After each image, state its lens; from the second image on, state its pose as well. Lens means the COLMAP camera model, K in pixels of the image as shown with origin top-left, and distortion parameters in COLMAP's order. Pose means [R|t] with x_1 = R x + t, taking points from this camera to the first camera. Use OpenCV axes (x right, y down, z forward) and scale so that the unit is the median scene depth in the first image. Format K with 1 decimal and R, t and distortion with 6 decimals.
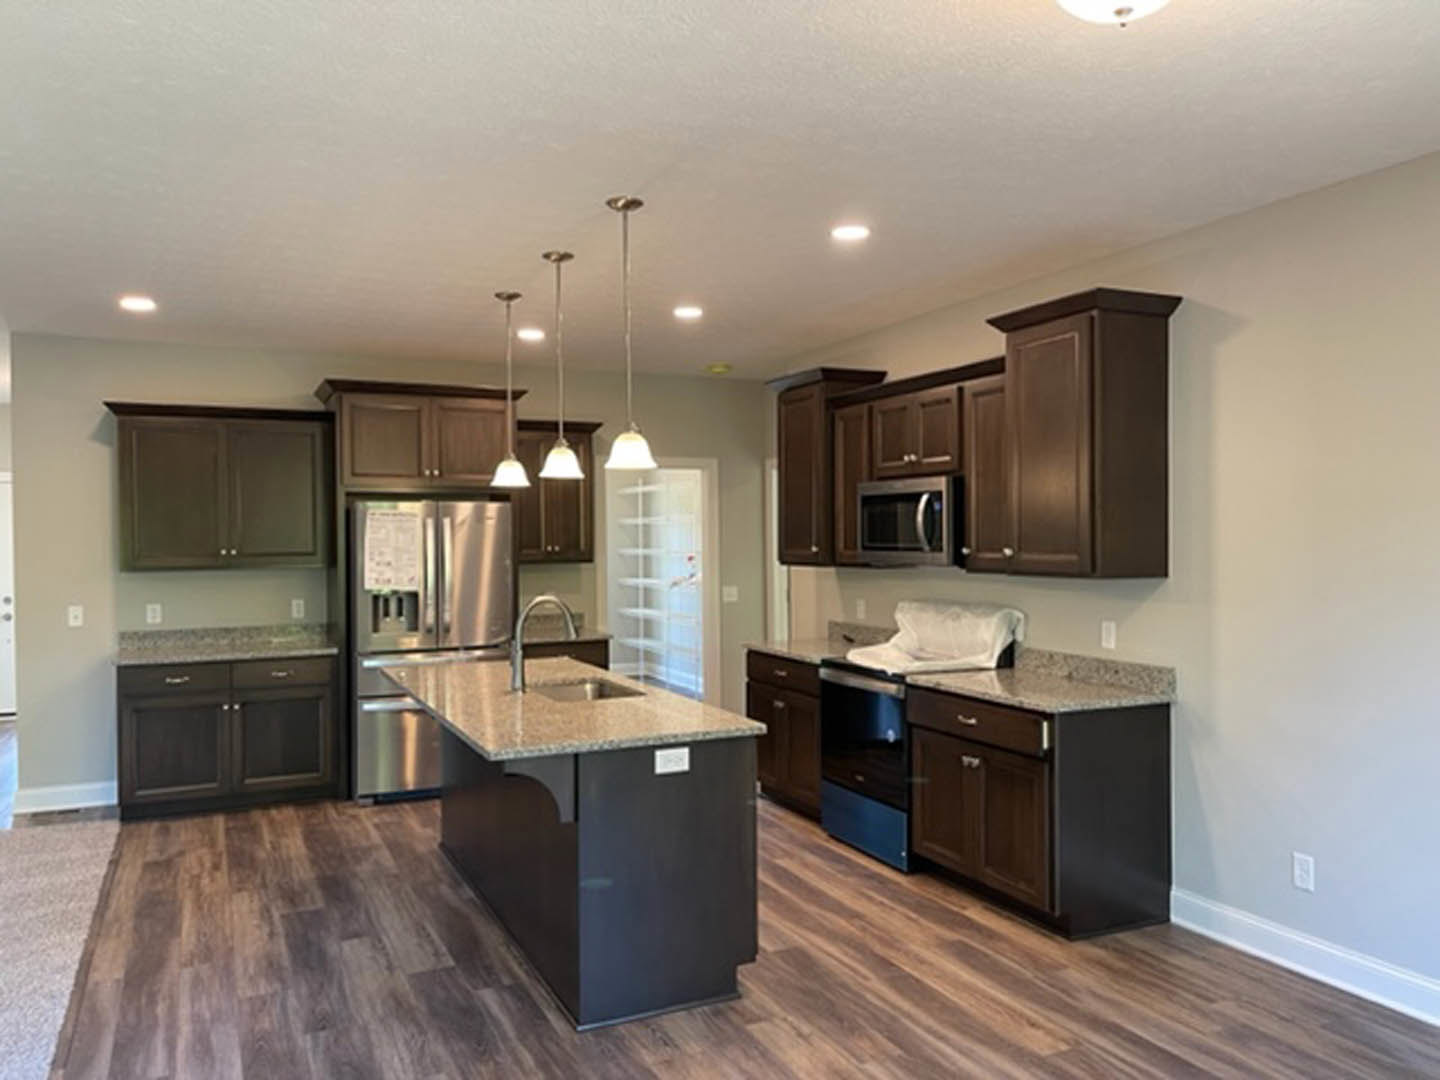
lens RADIAL K [[1087.2, 0, 734.3], [0, 1087.2, 539.2], [0, 0, 1]] dist [0.070668, -0.099269]
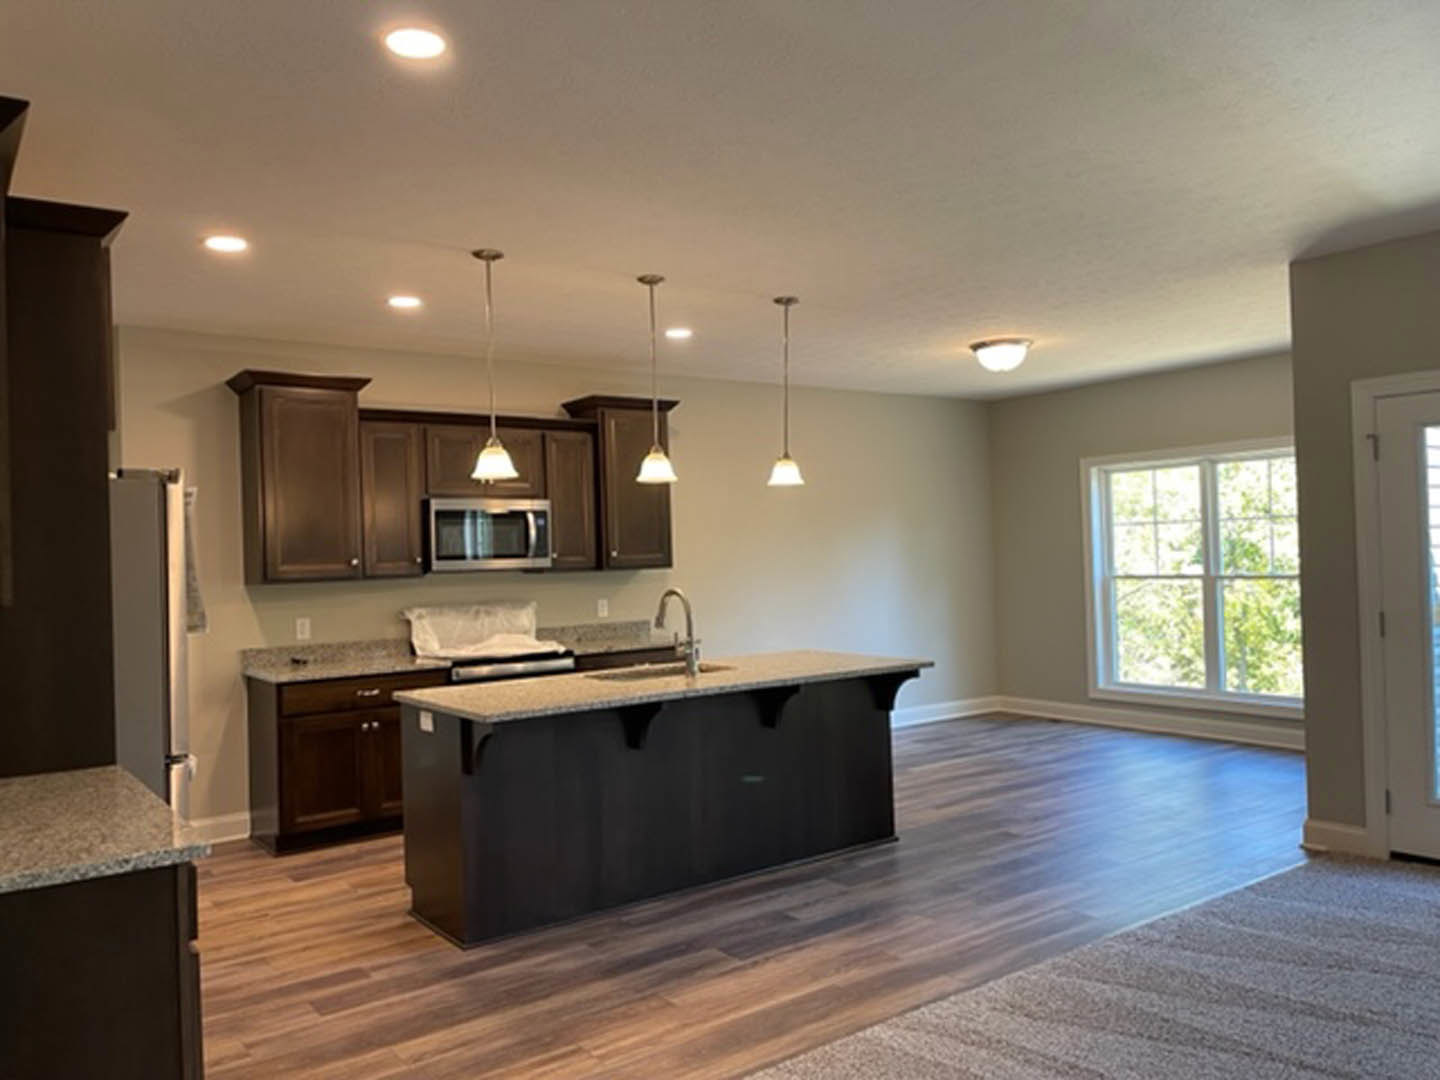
lens RADIAL K [[1087.2, 0, 734.3], [0, 1087.2, 539.2], [0, 0, 1]] dist [0.070668, -0.099269]
pose [[-0.193210, 0.024757, 0.980845, -1.225875], [0.038739, 0.999095, -0.017587, 0.025055], [-0.980392, 0.034599, -0.193994, 1.128100]]
